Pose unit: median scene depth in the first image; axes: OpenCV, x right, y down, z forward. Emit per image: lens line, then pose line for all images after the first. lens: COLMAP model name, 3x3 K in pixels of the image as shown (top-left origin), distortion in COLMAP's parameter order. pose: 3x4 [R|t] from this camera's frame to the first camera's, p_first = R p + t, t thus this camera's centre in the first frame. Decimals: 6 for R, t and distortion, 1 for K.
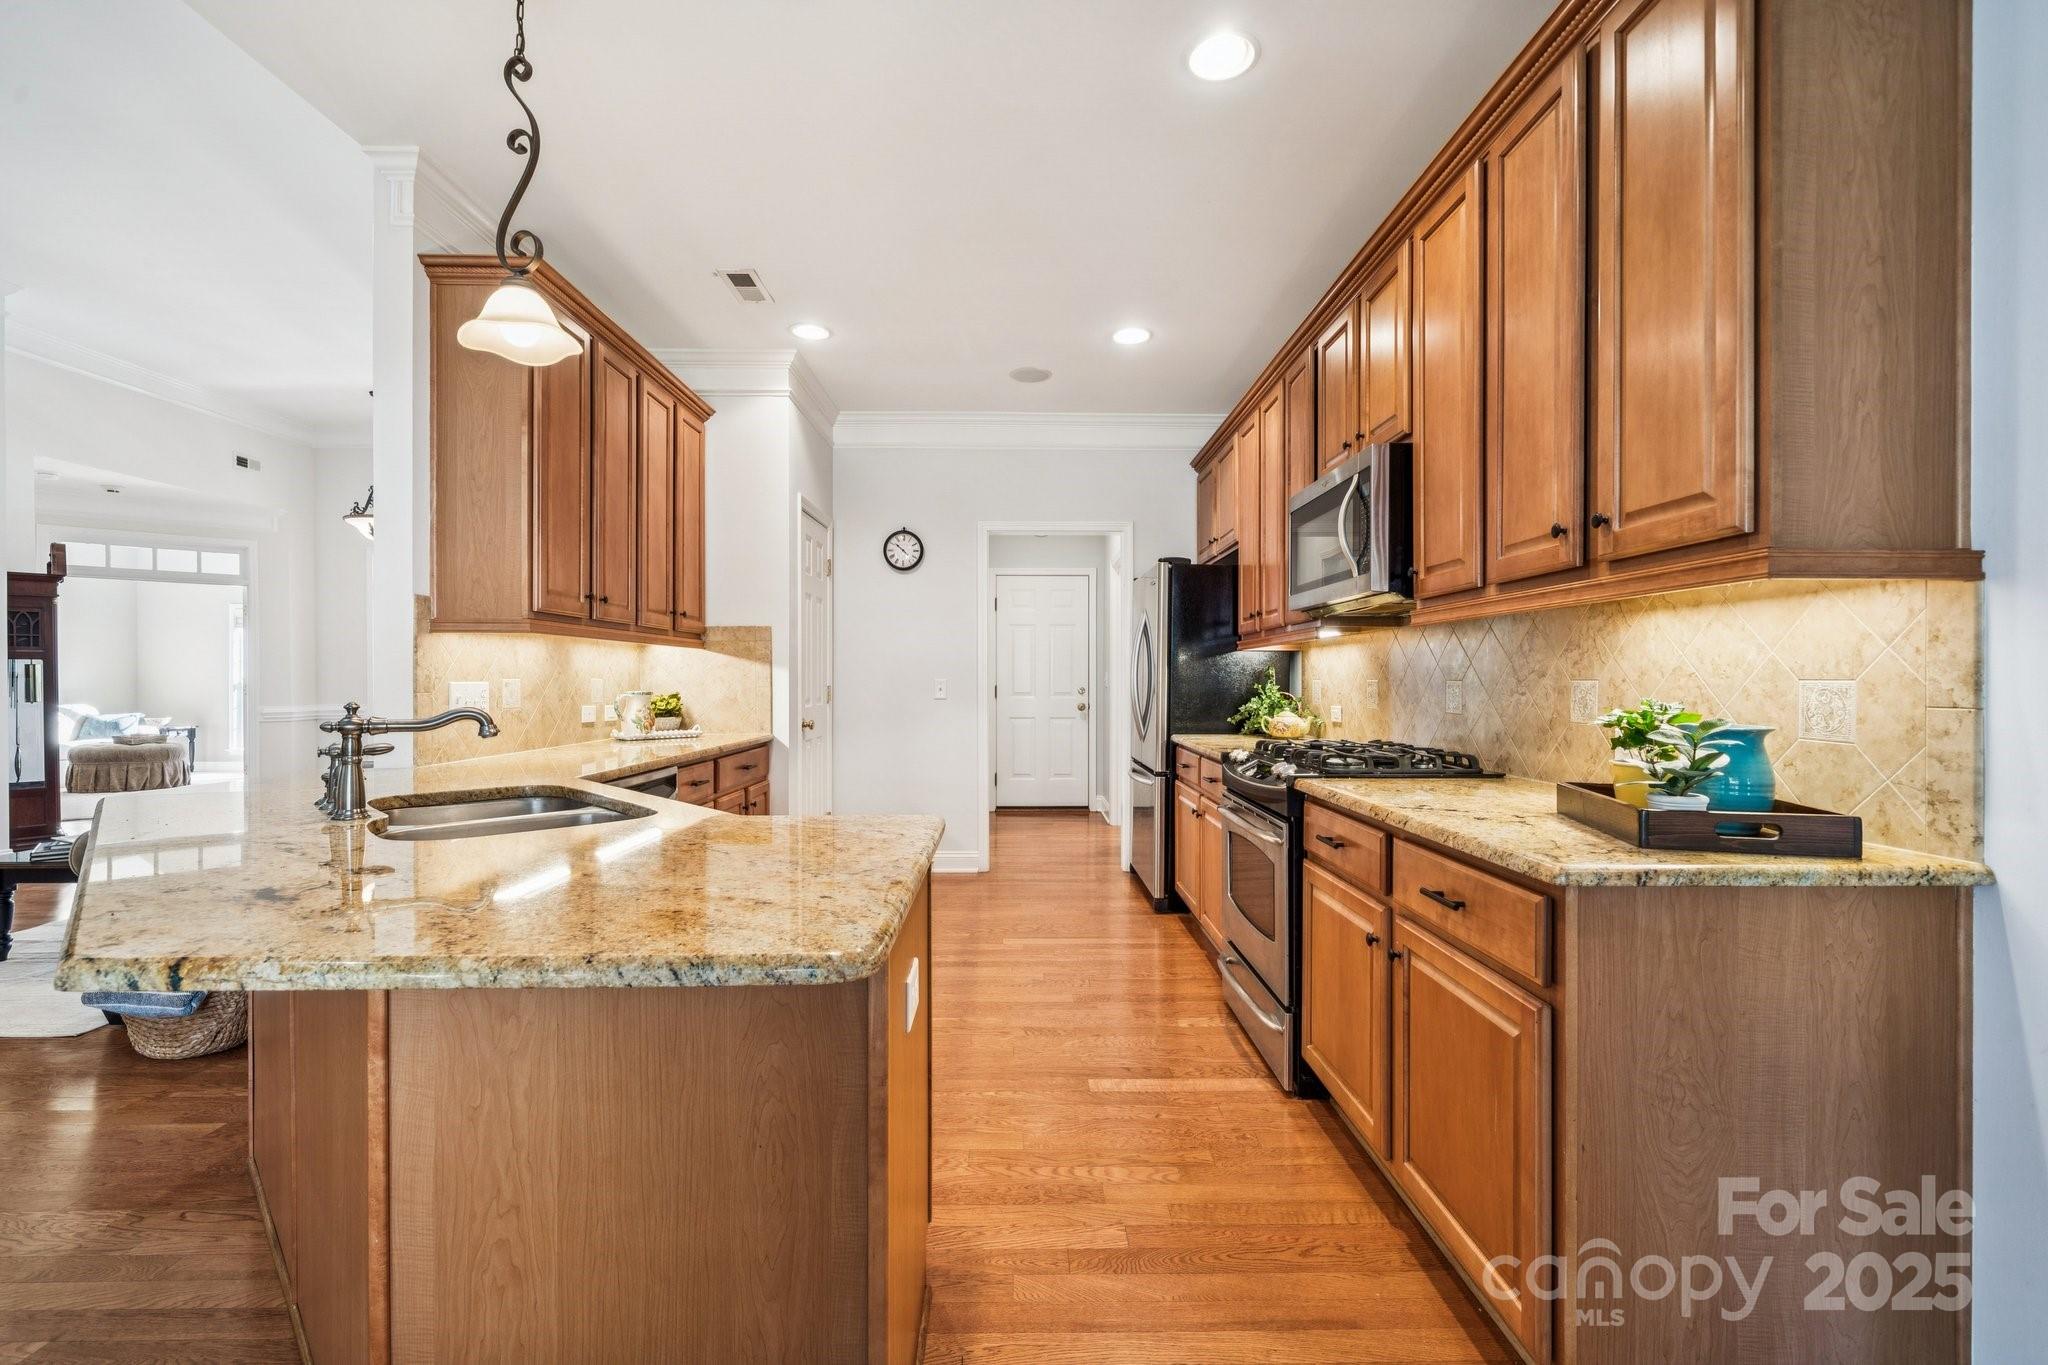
lens RADIAL K [[896.9, 0, 1024.0], [0, 896.9, 682.5], [0, 0, 1]] dist [-0.000149, 0.000022]
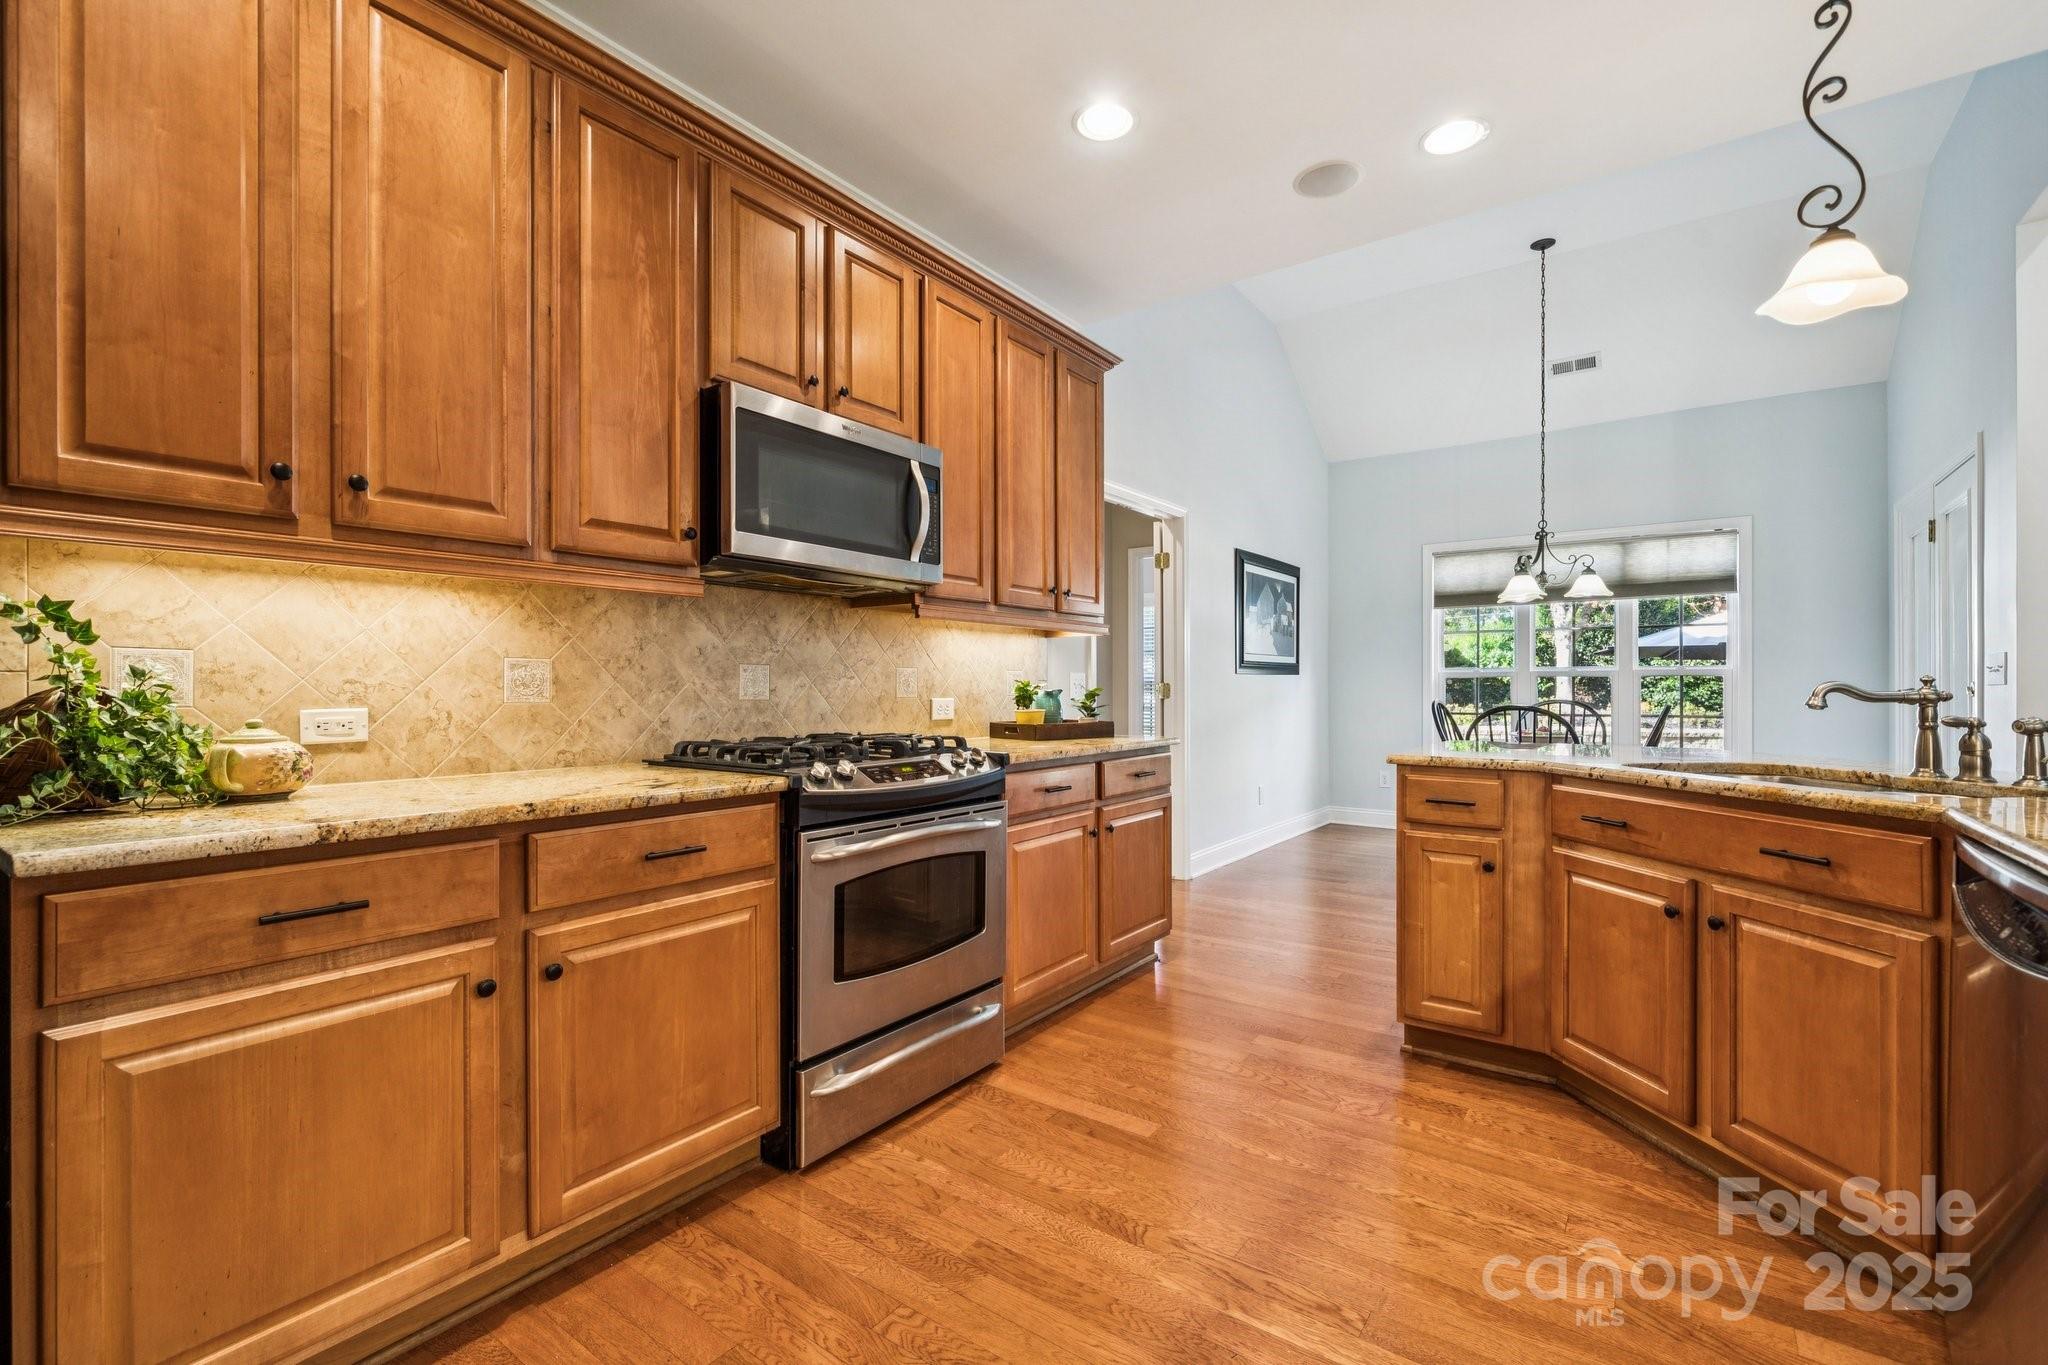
lens RADIAL K [[896.9, 0, 1024.0], [0, 896.9, 682.5], [0, 0, 1]] dist [-0.000149, 0.000022]
pose [[-0.803920, 0.002415, 0.594733, -0.359261], [0.001945, 0.999997, -0.001432, 0.021263], [-0.594735, 0.000006, -0.803922, 1.874524]]
